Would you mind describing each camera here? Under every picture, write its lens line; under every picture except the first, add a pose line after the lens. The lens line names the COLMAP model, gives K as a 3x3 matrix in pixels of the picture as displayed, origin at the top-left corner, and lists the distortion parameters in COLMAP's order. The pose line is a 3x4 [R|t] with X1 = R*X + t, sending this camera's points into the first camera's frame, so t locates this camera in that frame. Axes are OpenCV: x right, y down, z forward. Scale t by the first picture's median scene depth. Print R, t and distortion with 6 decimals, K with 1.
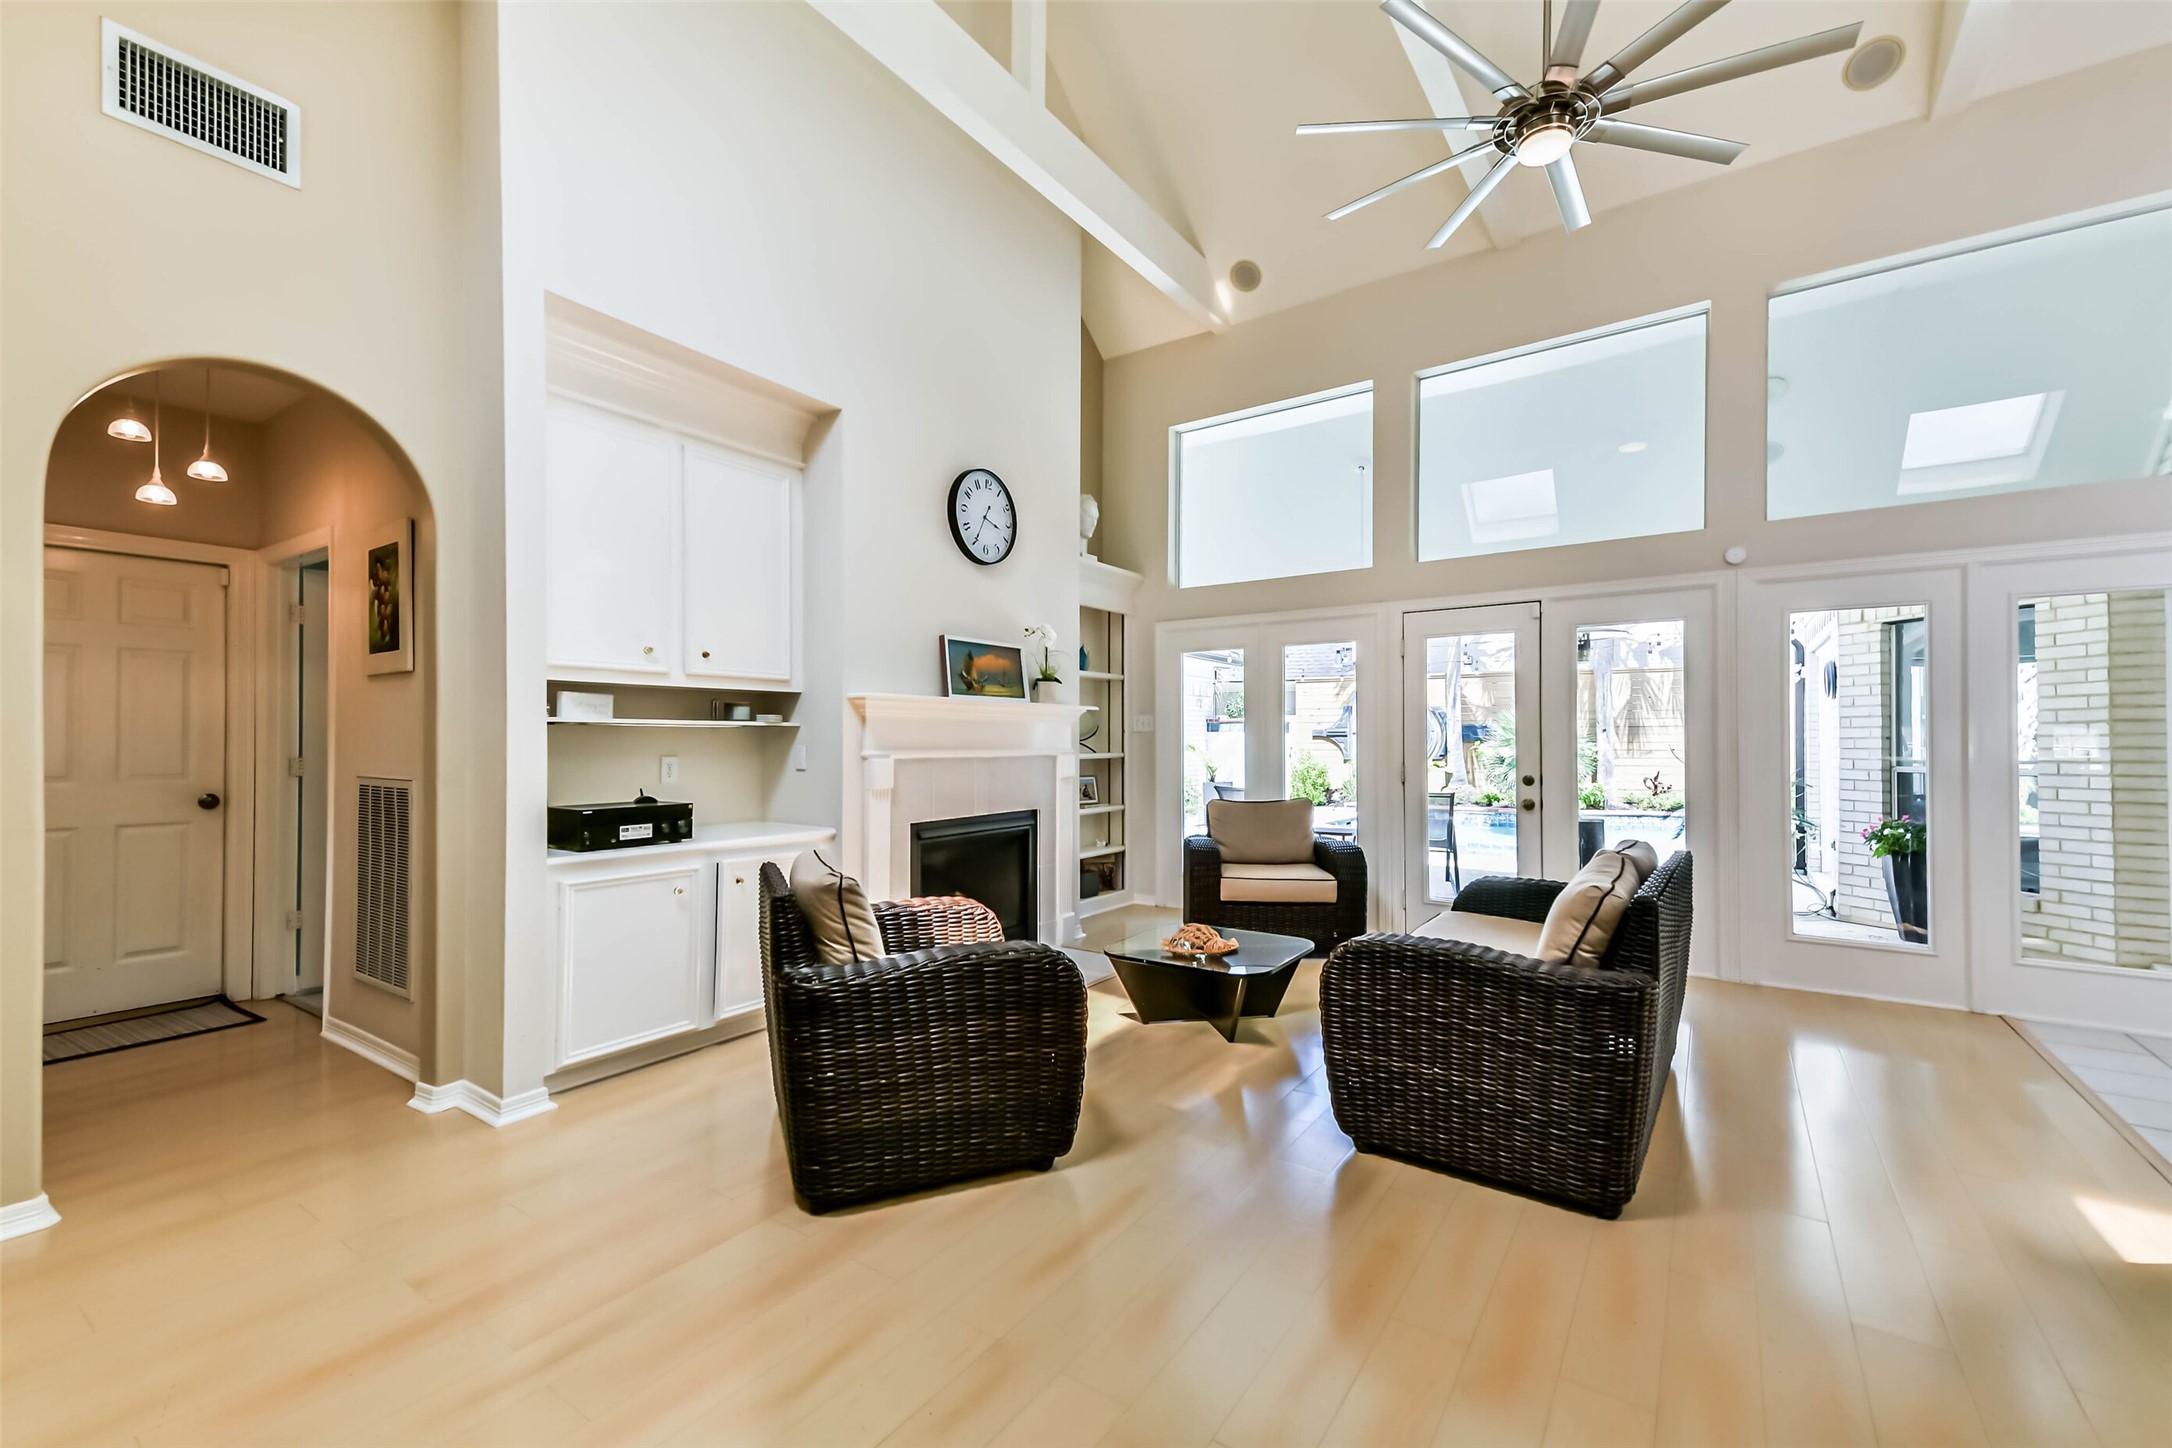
lens RADIAL K [[891.7, 0, 1086.1], [0, 891.7, 738.0], [0, 0, 1]] dist [0.030575, -0.002886]
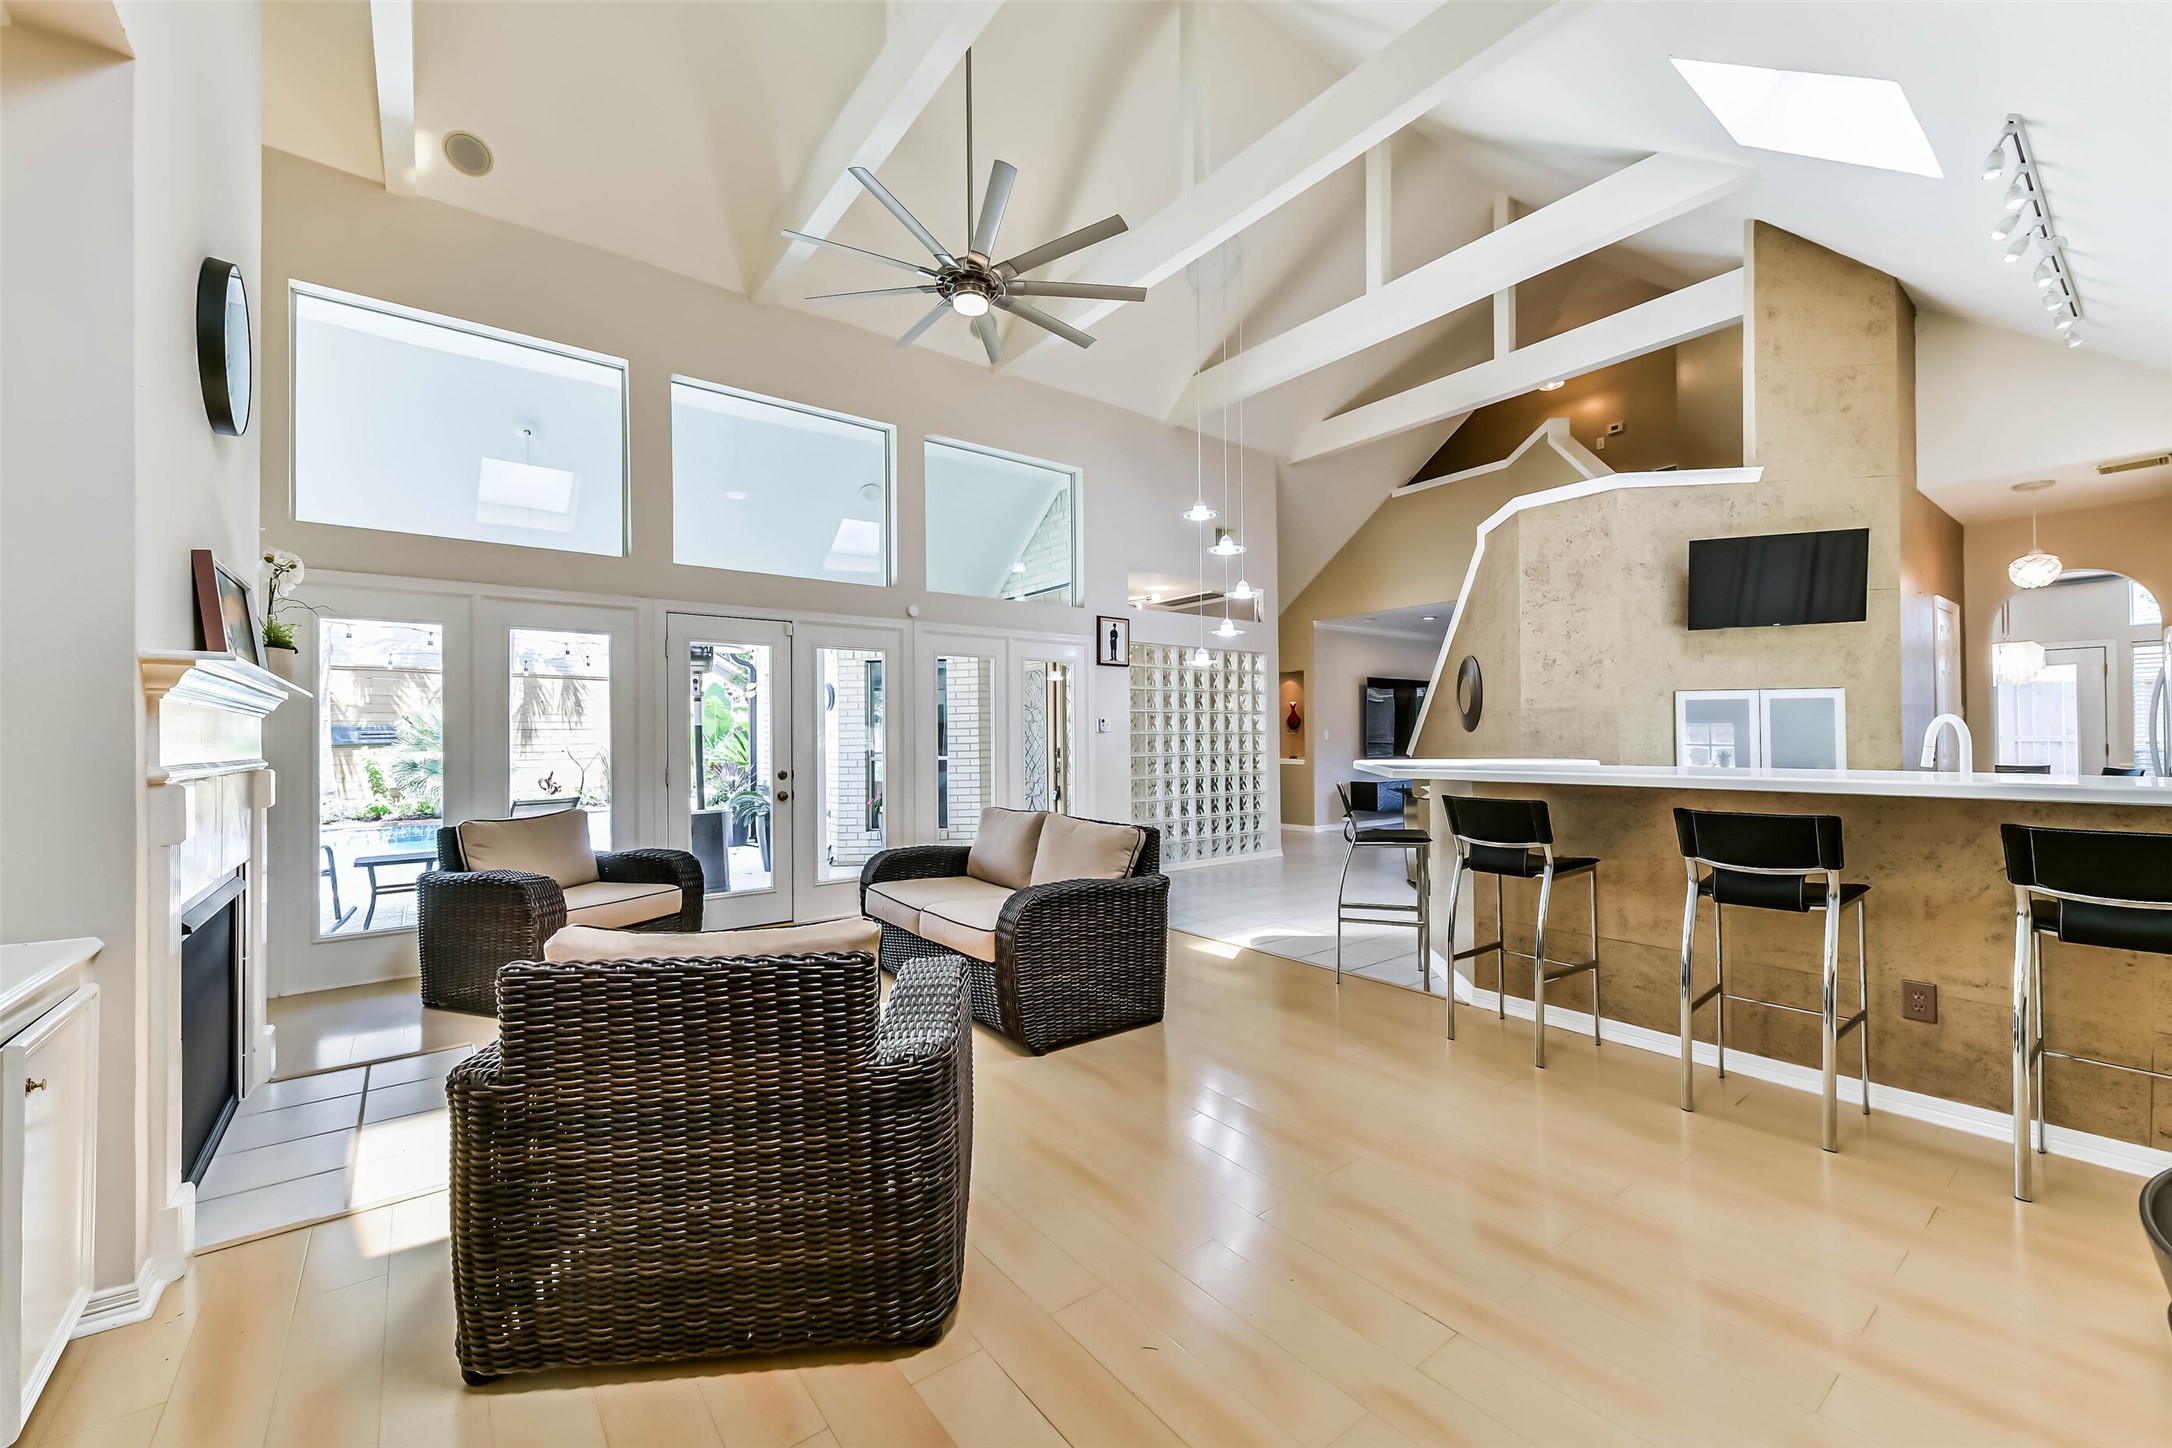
lens RADIAL K [[857.8, 0, 1093.8], [0, 857.8, 736.5], [0, 0, 1]] dist [0.023792, -0.004435]
pose [[0.286027, -0.001706, 0.958220, -0.478643], [0.007488, 0.999972, -0.000455, 0.000786], [-0.958192, 0.007305, 0.286032, 0.314568]]
